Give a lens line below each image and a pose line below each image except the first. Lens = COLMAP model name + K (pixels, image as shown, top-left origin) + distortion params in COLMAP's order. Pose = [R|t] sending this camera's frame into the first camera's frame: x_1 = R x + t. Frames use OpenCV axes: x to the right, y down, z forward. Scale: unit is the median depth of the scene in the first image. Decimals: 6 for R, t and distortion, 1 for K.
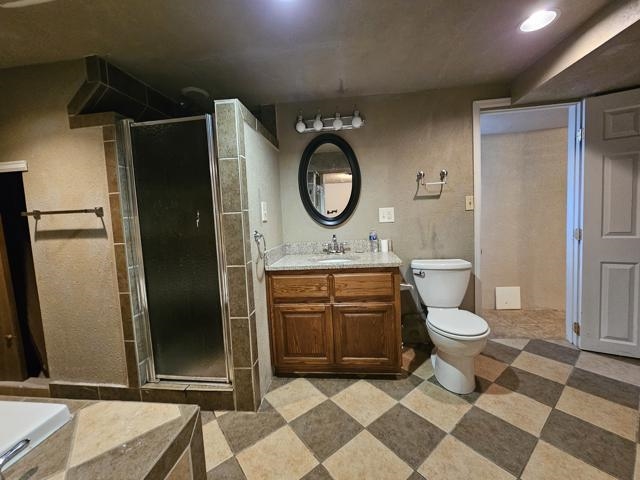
lens RADIAL K [[261.0, 0, 320.9], [0, 261.0, 231.9], [0, 0, 1]] dist [-0.002860, -0.000270]
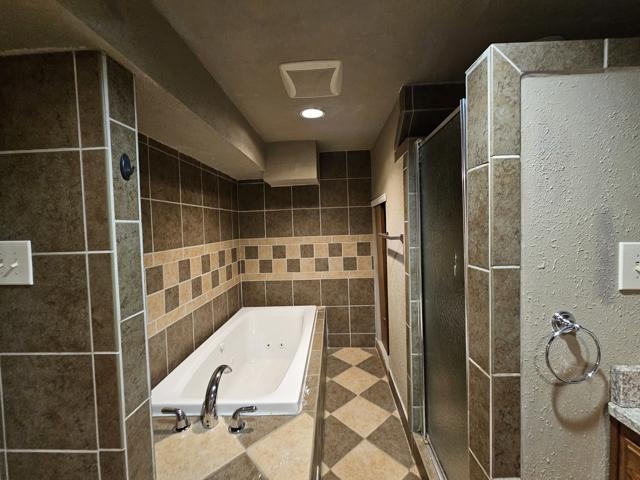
lens RADIAL K [[261.0, 0, 320.9], [0, 261.0, 231.9], [0, 0, 1]] dist [-0.002860, -0.000270]
pose [[0.067804, 0.068210, -0.995364, 0.159935], [-0.040310, 0.997033, 0.065578, -0.161420], [0.996884, 0.035676, 0.070352, 0.608674]]
